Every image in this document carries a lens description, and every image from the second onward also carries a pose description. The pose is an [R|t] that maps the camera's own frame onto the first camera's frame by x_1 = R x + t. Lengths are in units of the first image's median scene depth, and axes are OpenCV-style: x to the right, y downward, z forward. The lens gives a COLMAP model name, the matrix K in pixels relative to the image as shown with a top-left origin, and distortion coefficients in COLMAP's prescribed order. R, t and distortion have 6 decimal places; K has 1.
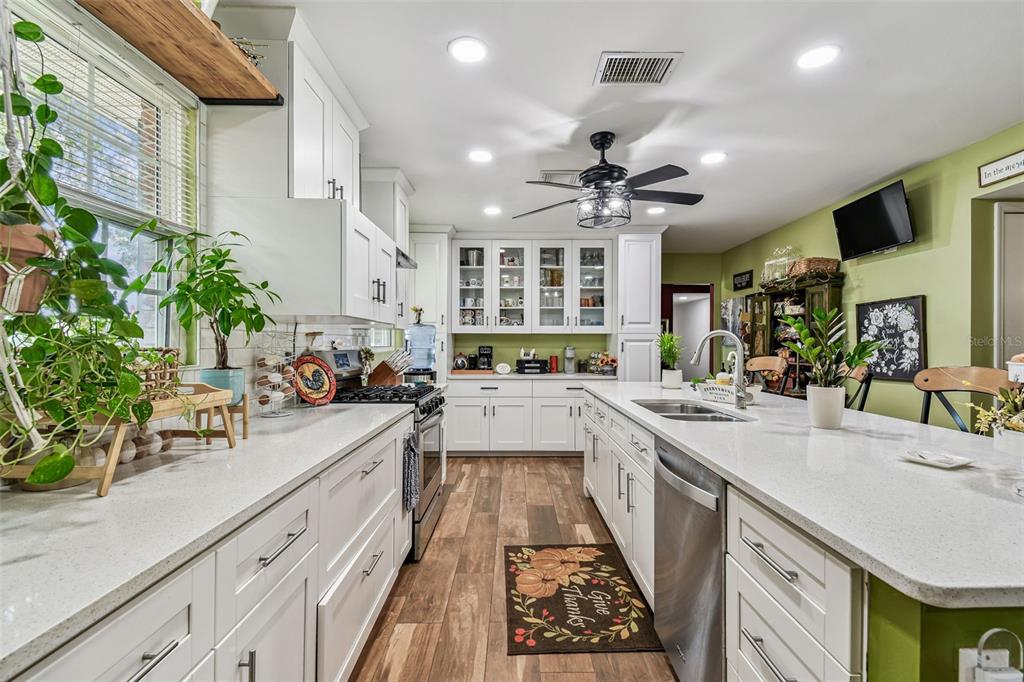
lens RADIAL K [[456.9, 0, 518.7], [0, 456.9, 344.2], [0, 0, 1]] dist [0.045368, -0.026368]
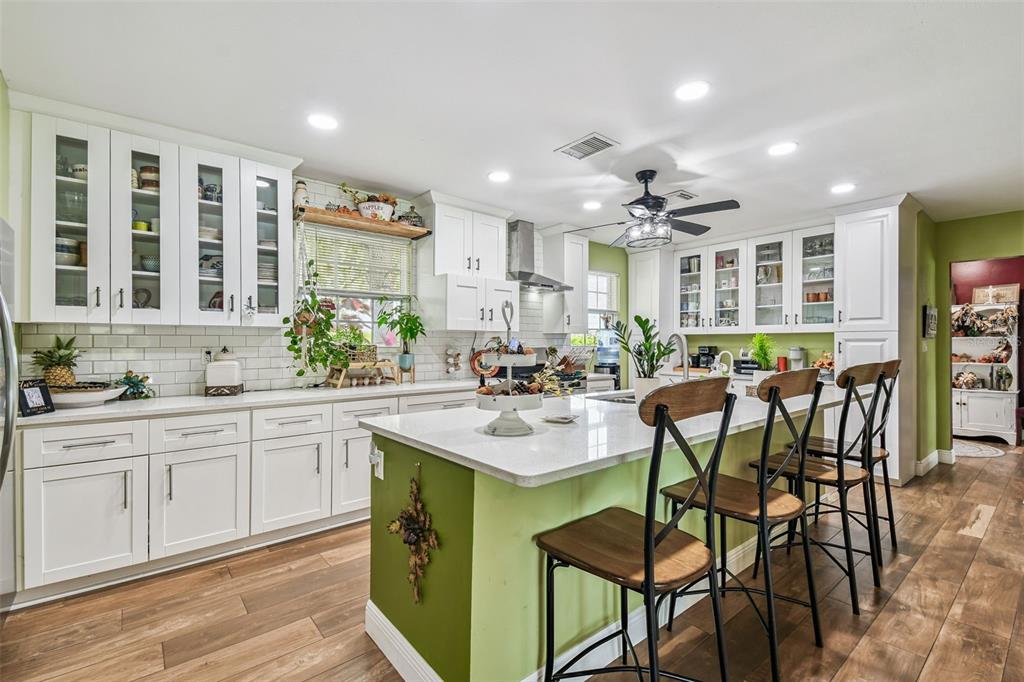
lens RADIAL K [[456.9, 0, 518.7], [0, 456.9, 344.2], [0, 0, 1]] dist [0.045368, -0.026368]
pose [[0.631035, 0.001201, -0.775754, 0.491428], [-0.001174, 0.999999, 0.000594, -0.000282], [0.775754, 0.000536, 0.631036, -0.012987]]
